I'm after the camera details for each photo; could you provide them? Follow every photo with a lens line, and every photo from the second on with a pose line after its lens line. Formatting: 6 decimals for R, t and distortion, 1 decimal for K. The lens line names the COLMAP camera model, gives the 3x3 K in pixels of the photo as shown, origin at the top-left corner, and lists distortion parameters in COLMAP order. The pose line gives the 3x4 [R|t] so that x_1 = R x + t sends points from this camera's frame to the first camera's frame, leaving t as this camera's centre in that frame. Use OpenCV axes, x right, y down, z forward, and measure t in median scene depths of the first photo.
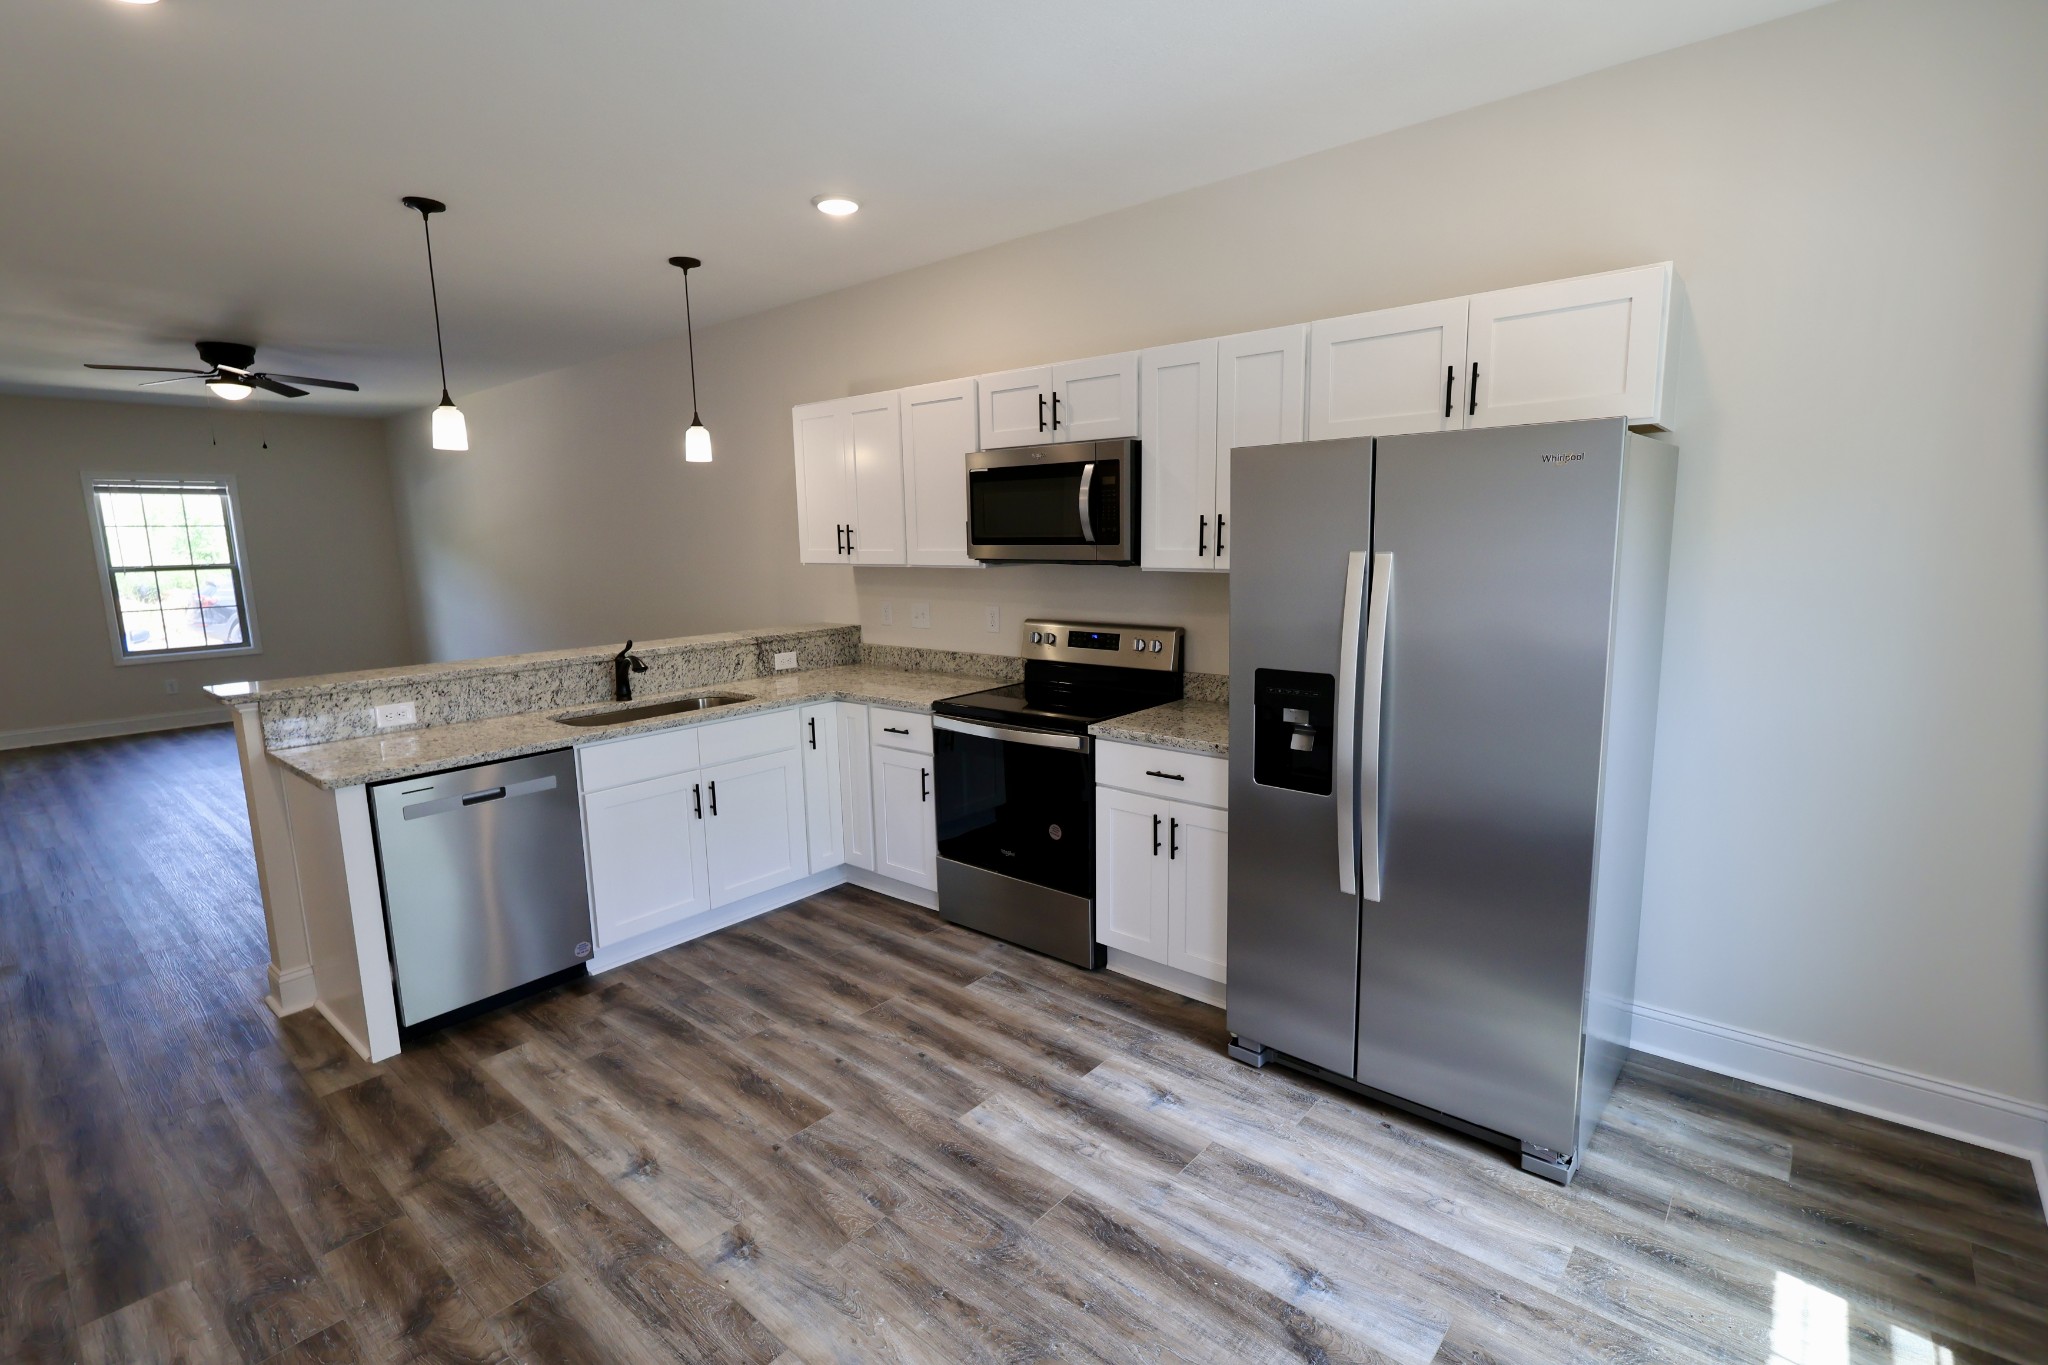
lens RADIAL K [[946.3, 0, 1019.2], [0, 946.3, 687.8], [0, 0, 1]] dist [-0.000710, -0.000200]
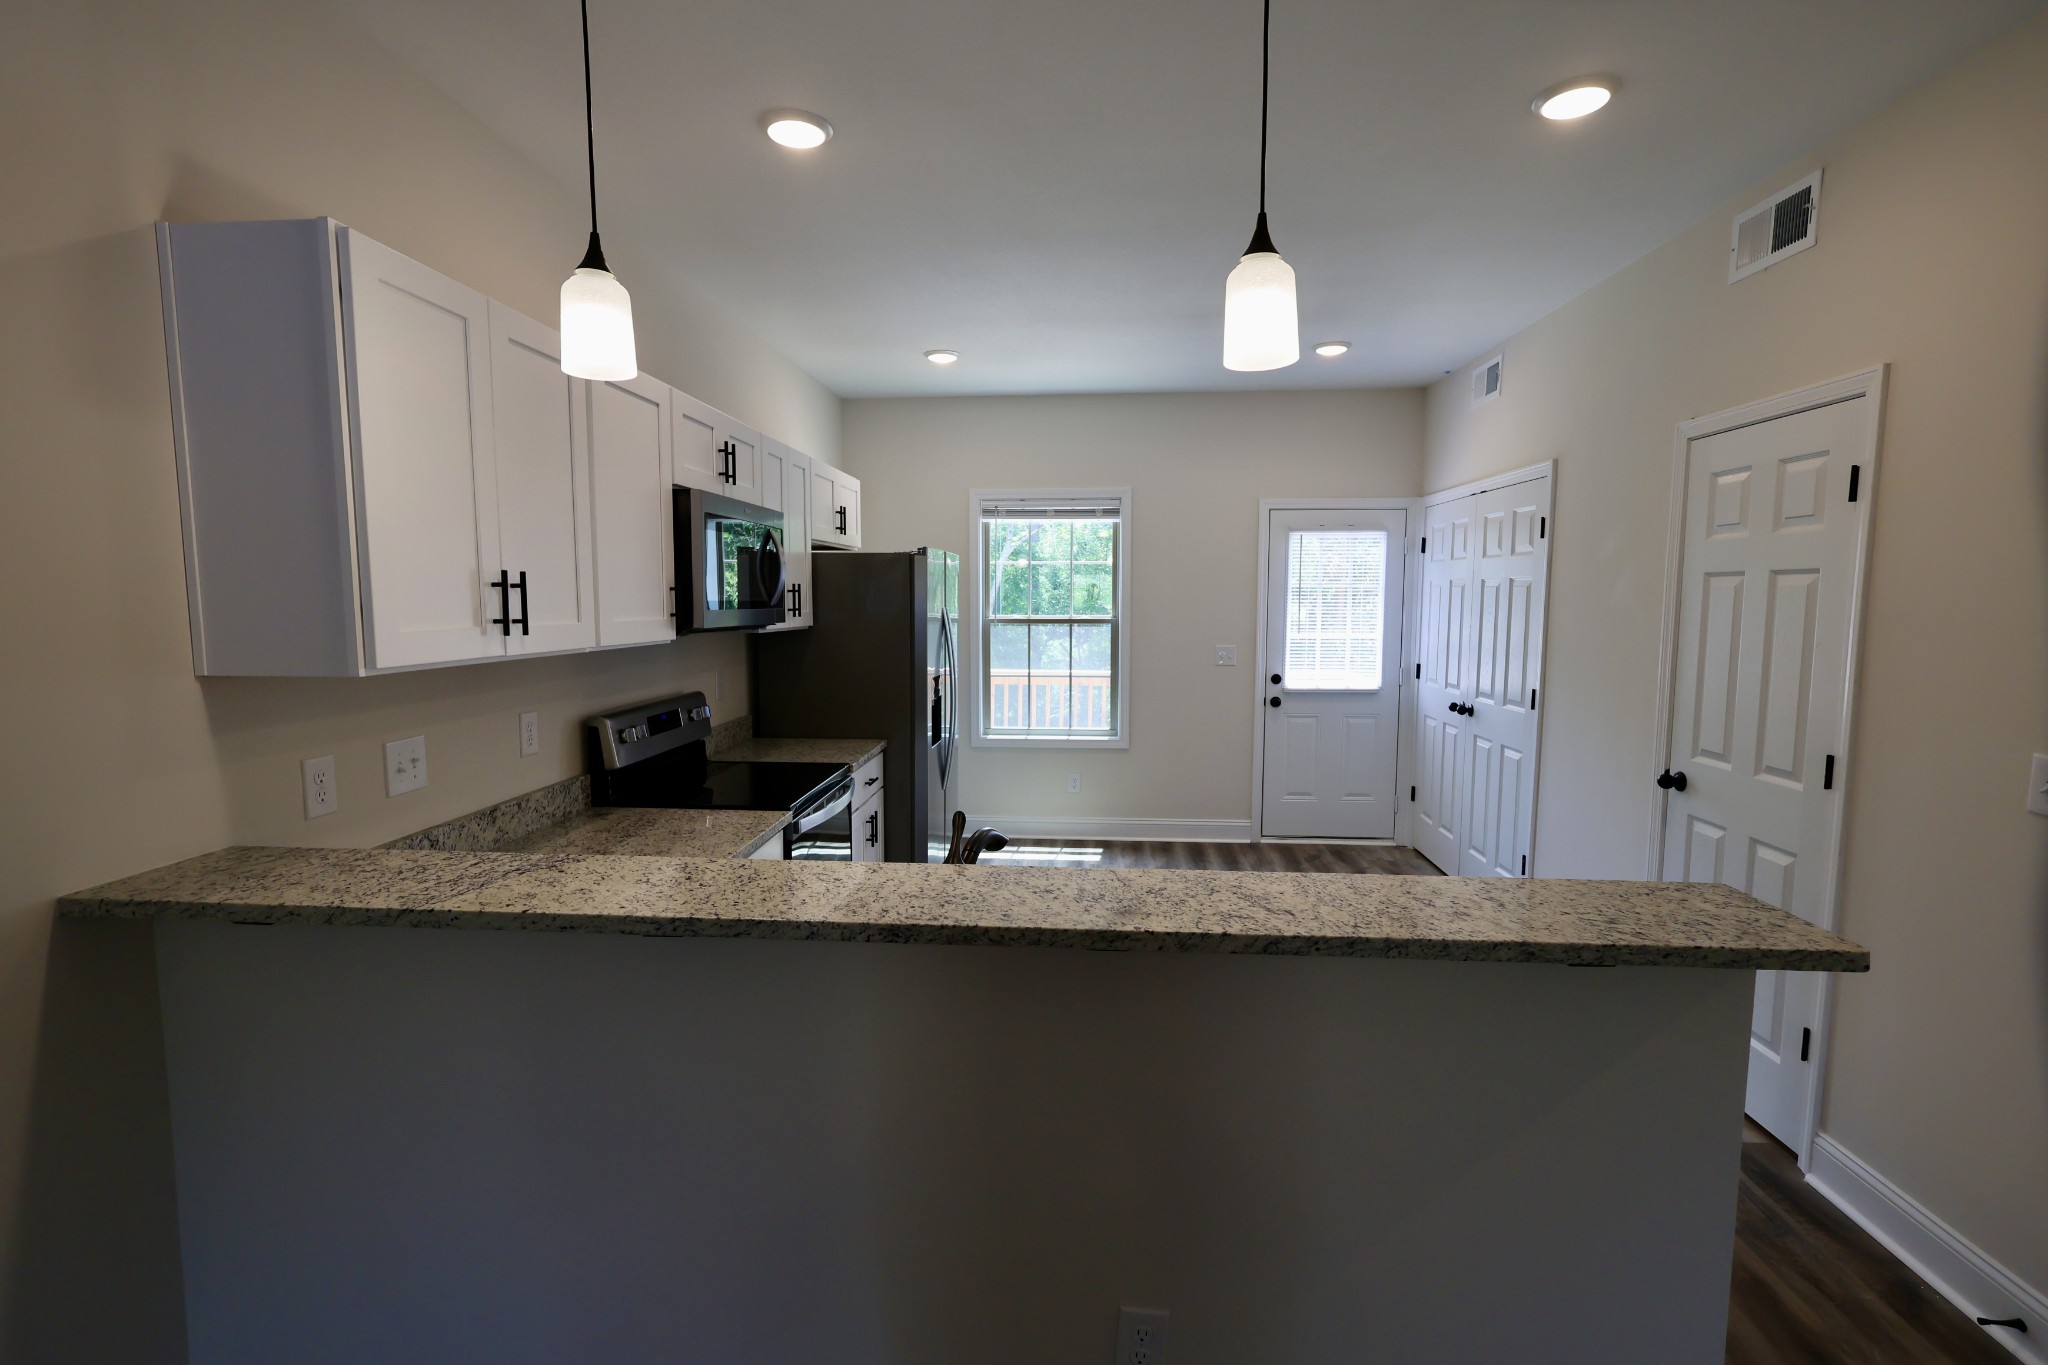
lens RADIAL K [[946.3, 0, 1019.2], [0, 946.3, 687.8], [0, 0, 1]] dist [-0.000710, -0.000200]
pose [[-0.587528, -0.062226, 0.806808, -0.821491], [0.139916, 0.974210, 0.177026, -0.192185], [-0.797016, 0.216894, -0.563670, 1.257586]]
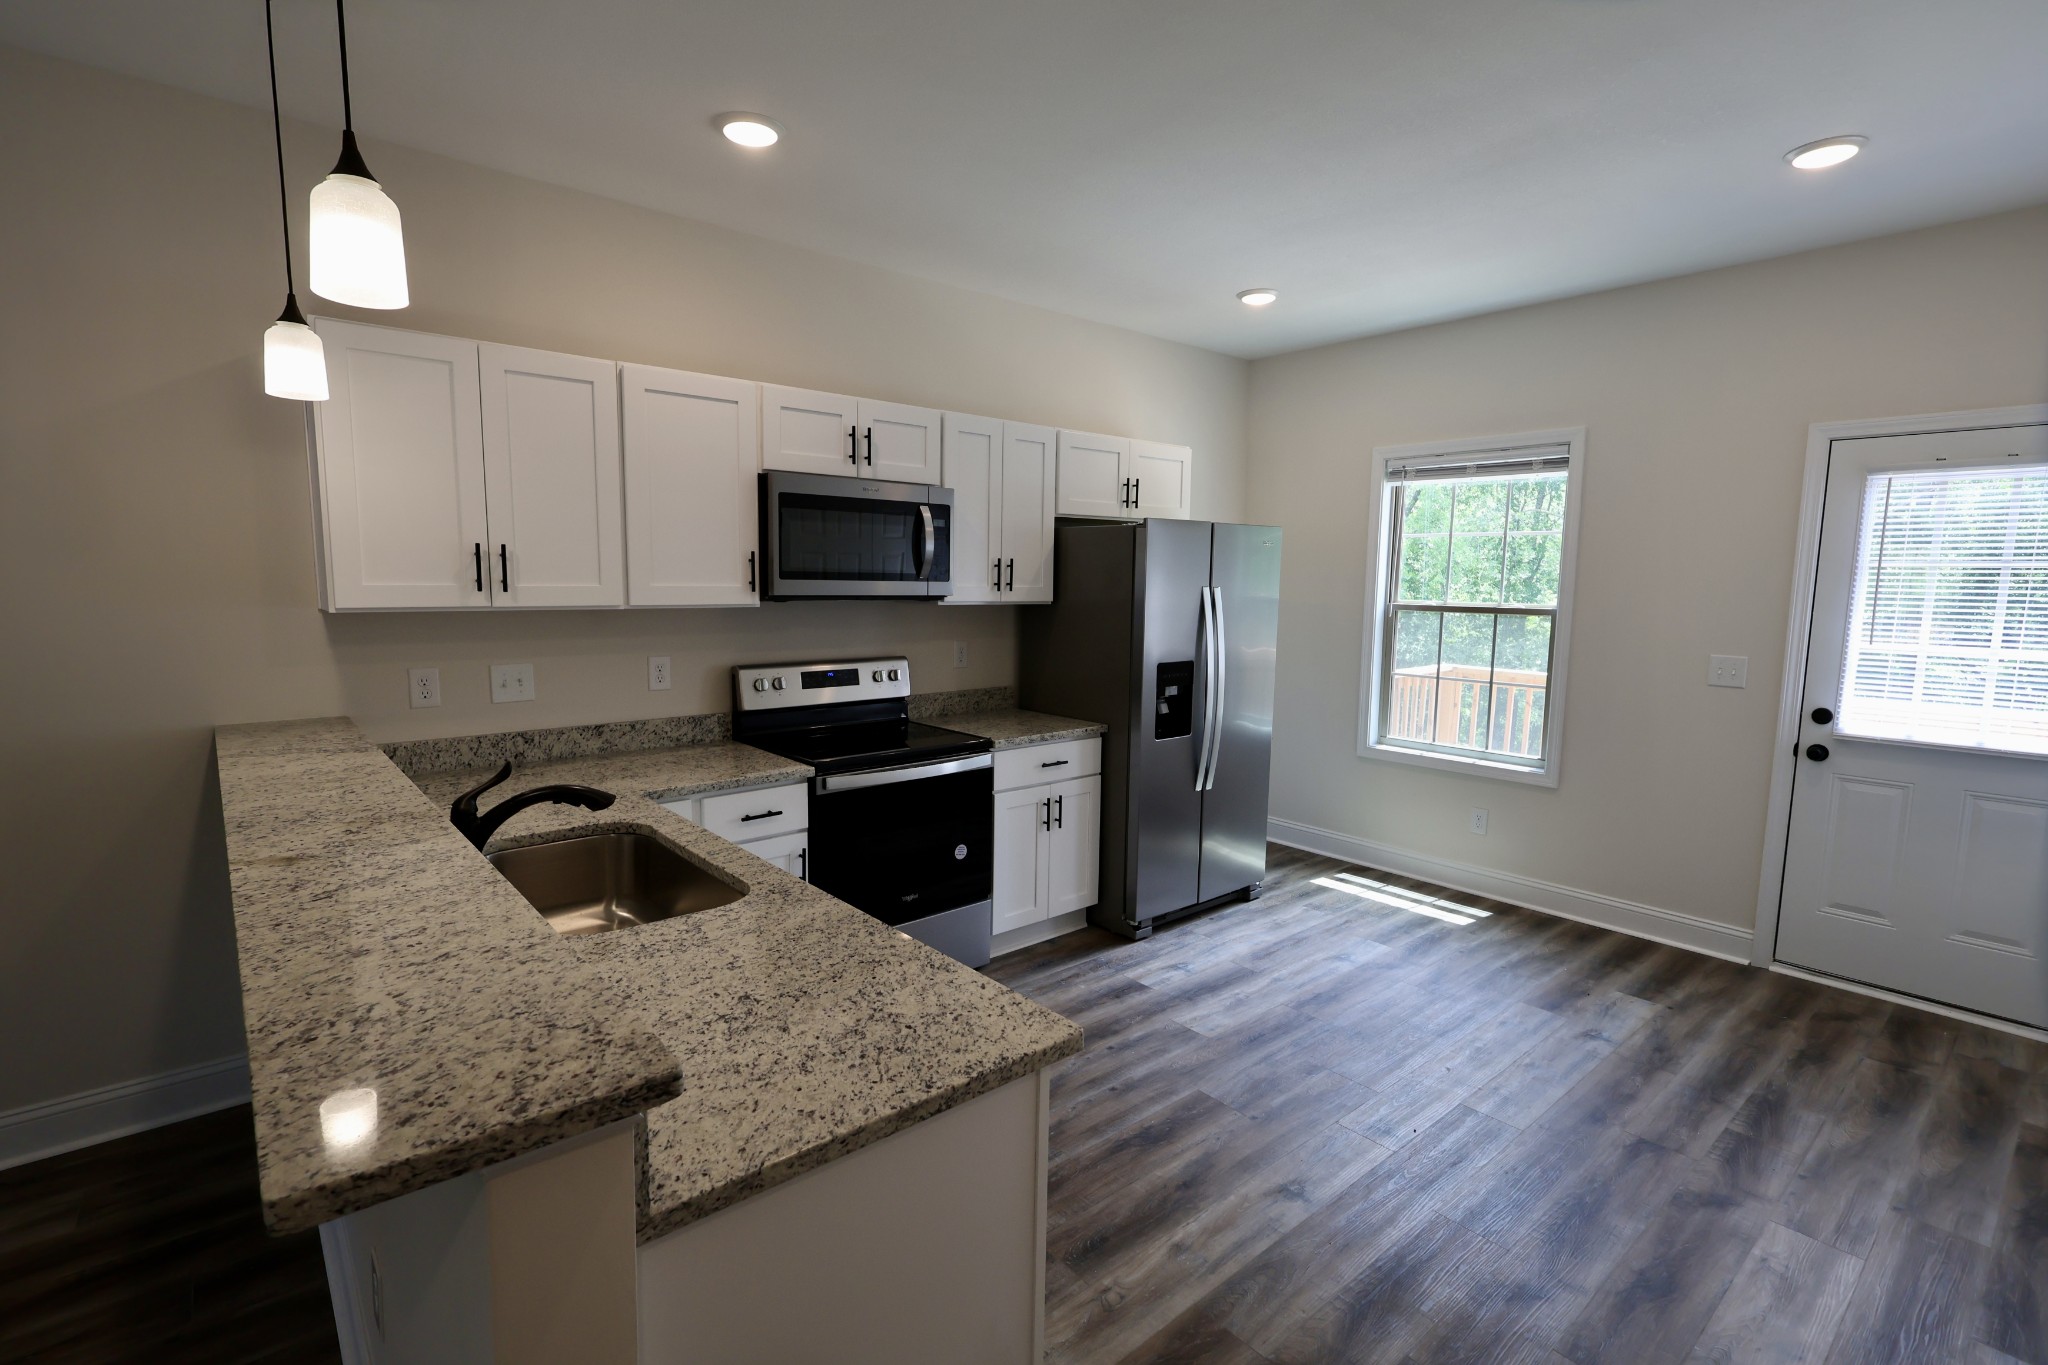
lens RADIAL K [[946.3, 0, 1019.2], [0, 946.3, 687.8], [0, 0, 1]] dist [-0.000710, -0.000200]
pose [[0.152550, -0.098824, 0.983342, -0.879585], [0.144630, 0.986508, 0.076705, -0.090086], [-0.977656, 0.130520, 0.164785, 0.668895]]
